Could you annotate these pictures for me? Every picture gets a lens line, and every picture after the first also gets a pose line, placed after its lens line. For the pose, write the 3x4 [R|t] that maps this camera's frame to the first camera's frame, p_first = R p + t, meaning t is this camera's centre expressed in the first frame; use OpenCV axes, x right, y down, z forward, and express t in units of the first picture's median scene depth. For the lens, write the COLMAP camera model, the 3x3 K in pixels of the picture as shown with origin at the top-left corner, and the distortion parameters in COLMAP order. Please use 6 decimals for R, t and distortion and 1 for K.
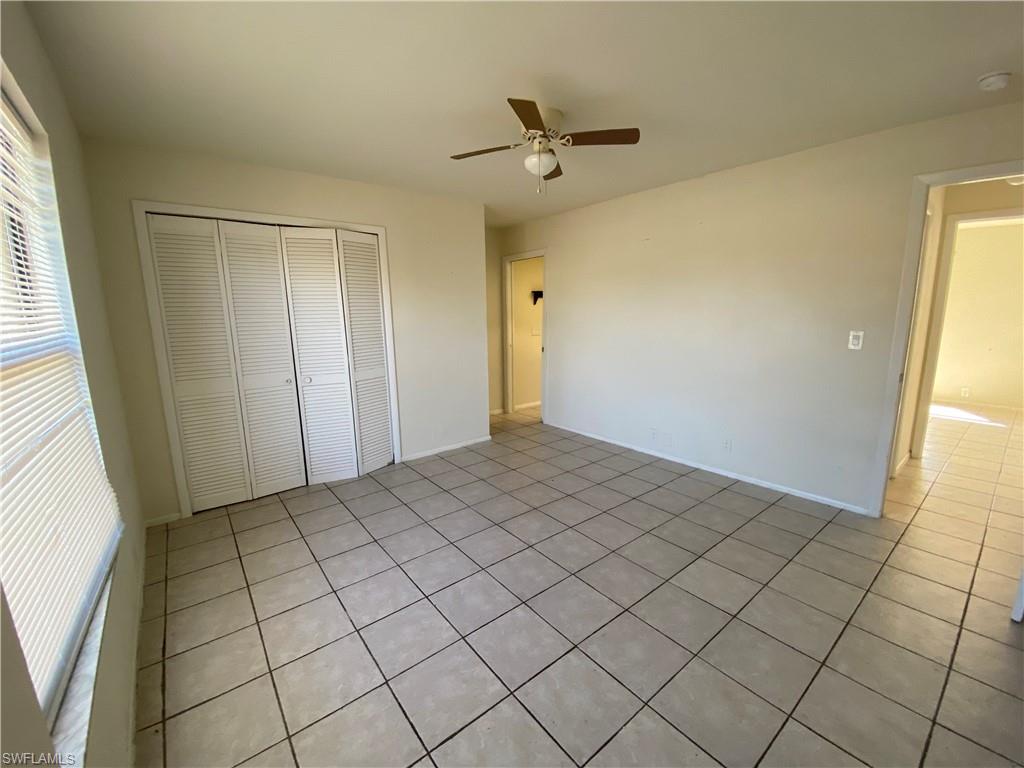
lens RADIAL K [[414.5, 0, 512.0], [0, 414.5, 384.0], [0, 0, 1]] dist [0.046668, -0.037335]
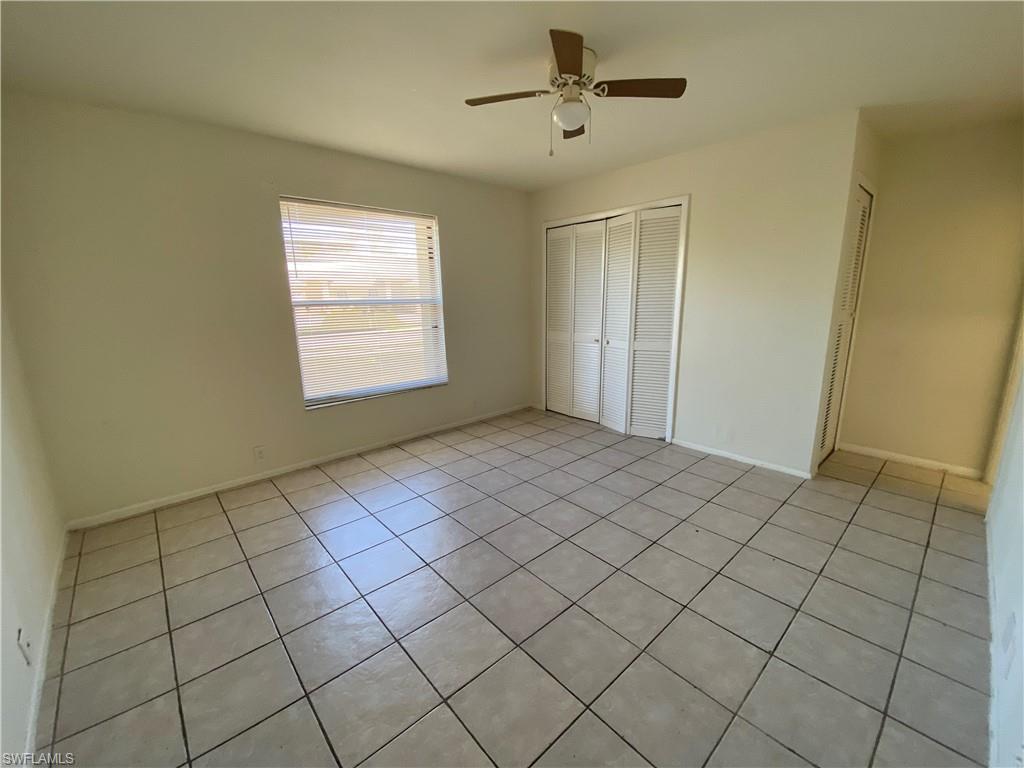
lens RADIAL K [[414.5, 0, 512.0], [0, 414.5, 384.0], [0, 0, 1]] dist [0.046668, -0.037335]
pose [[0.061929, 0.225090, -0.972368, 0.728781], [-0.162203, 0.963556, 0.212720, -0.105666], [0.984812, 0.144547, 0.096182, 0.612505]]
